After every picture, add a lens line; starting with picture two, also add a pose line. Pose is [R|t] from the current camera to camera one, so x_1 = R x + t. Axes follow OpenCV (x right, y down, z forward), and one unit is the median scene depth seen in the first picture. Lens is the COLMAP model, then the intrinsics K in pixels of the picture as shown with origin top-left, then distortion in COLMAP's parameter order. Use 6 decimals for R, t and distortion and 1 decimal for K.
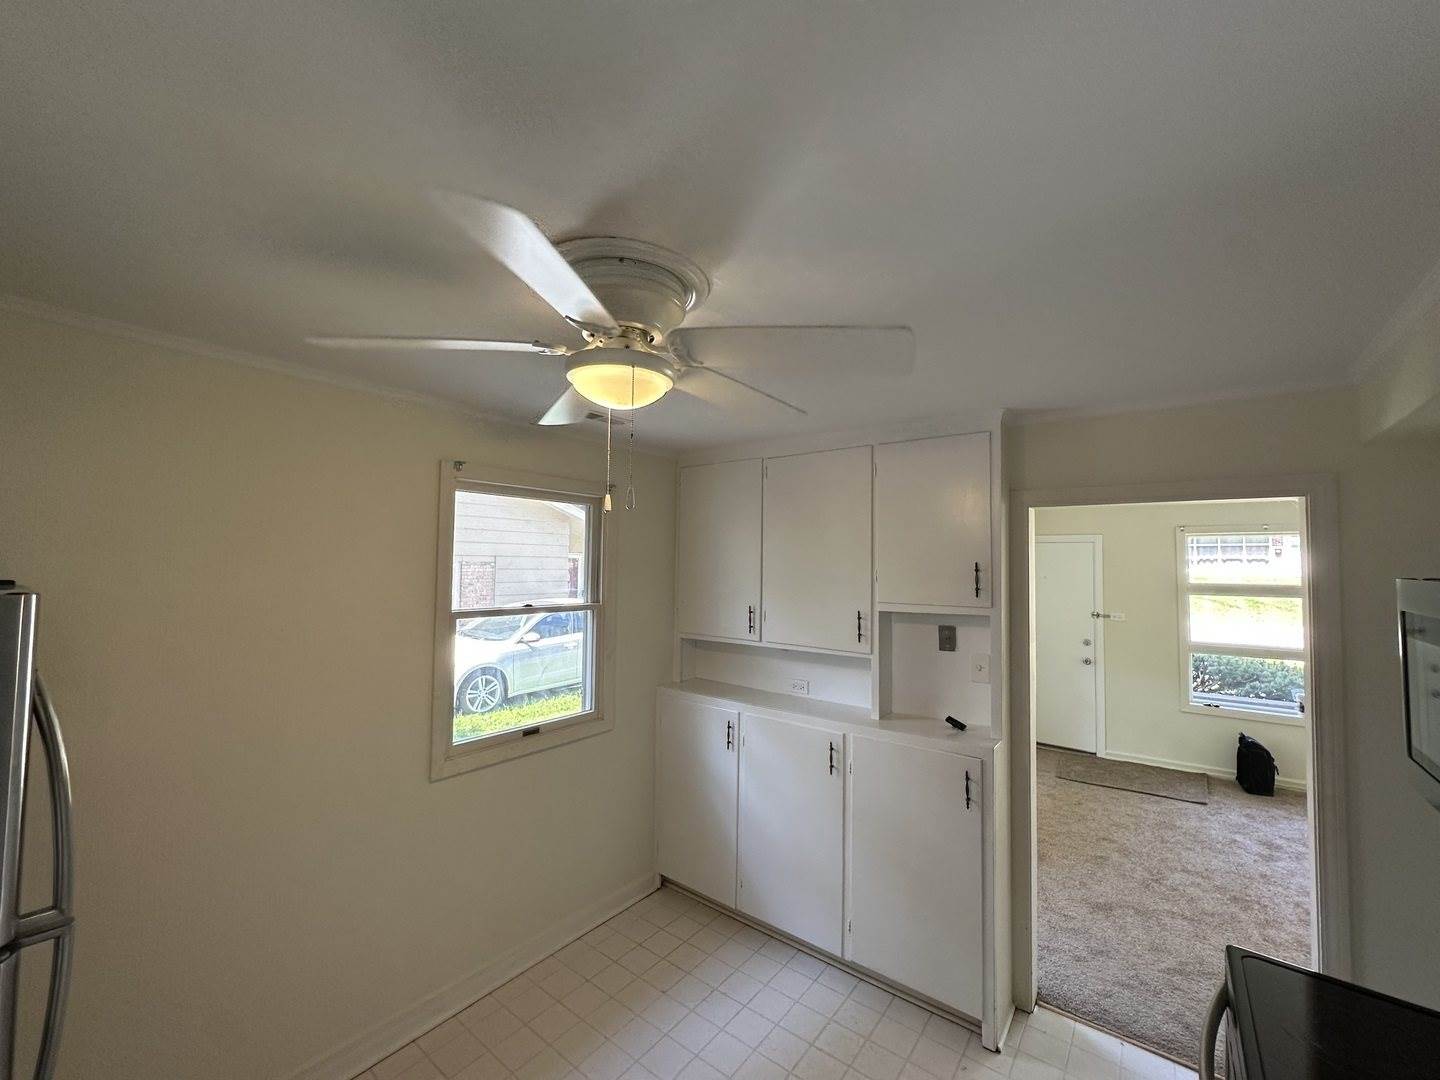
lens RADIAL K [[572.8, 0, 715.0], [0, 572.8, 535.9], [0, 0, 1]] dist [-0.004124, 0.000855]
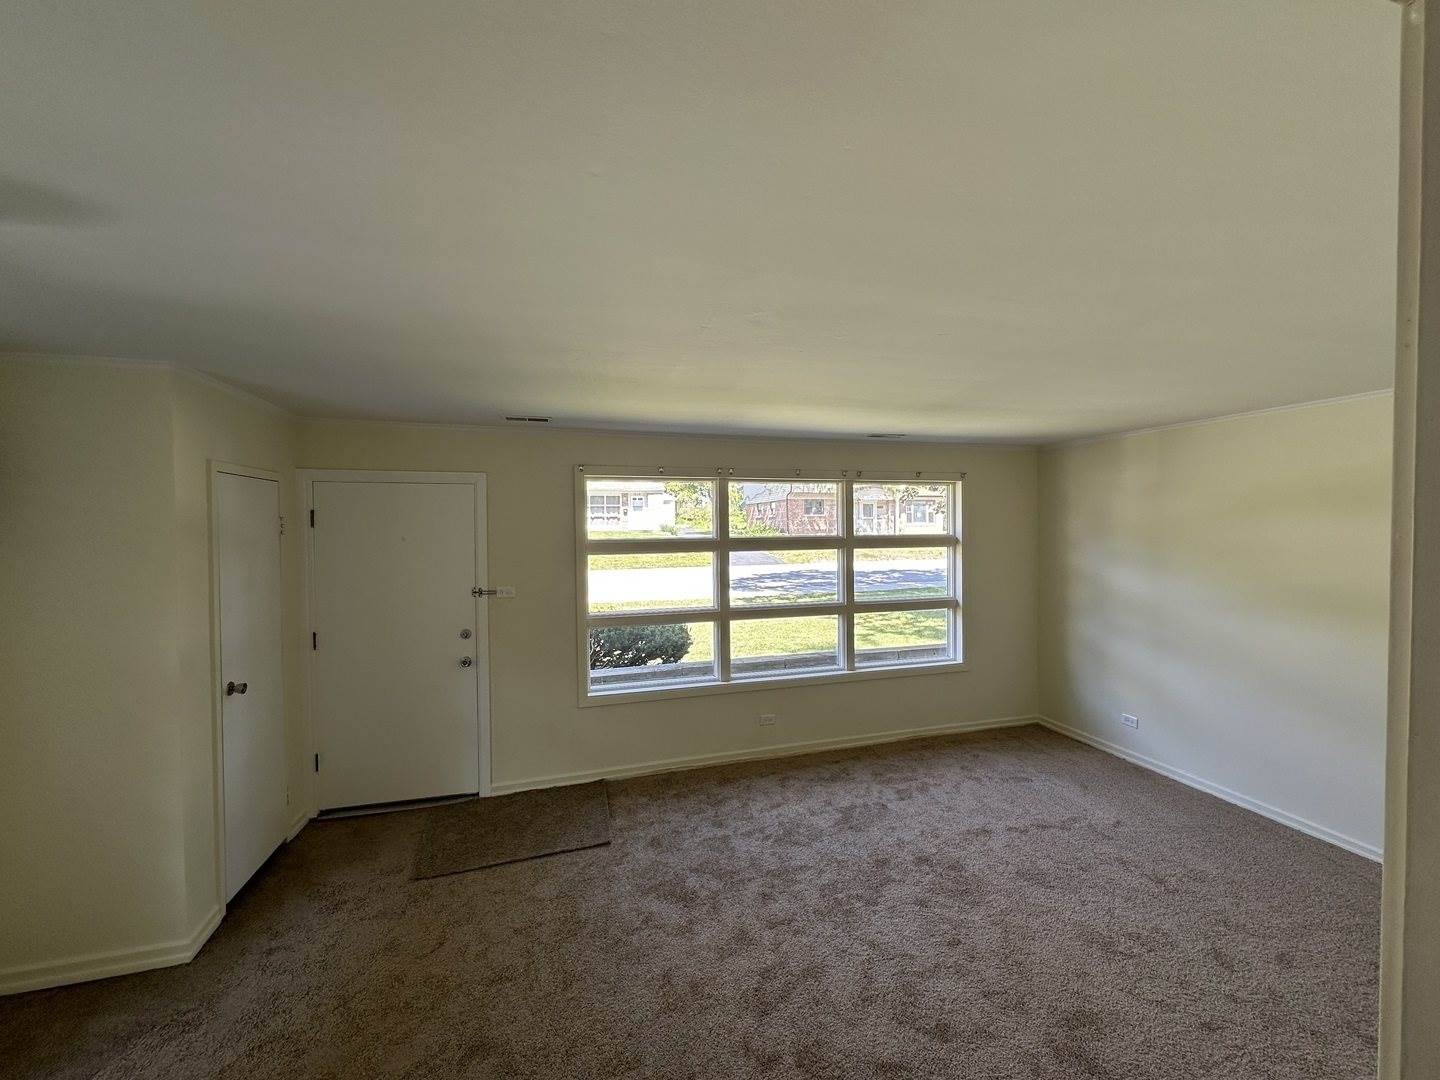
lens RADIAL K [[572.8, 0, 716.8], [0, 572.8, 537.3], [0, 0, 1]] dist [-0.004124, 0.000855]
pose [[0.583354, -0.031465, 0.811608, 0.294820], [-0.026453, 0.997983, 0.057704, 0.030888], [-0.811787, -0.055131, 0.581345, 0.398589]]
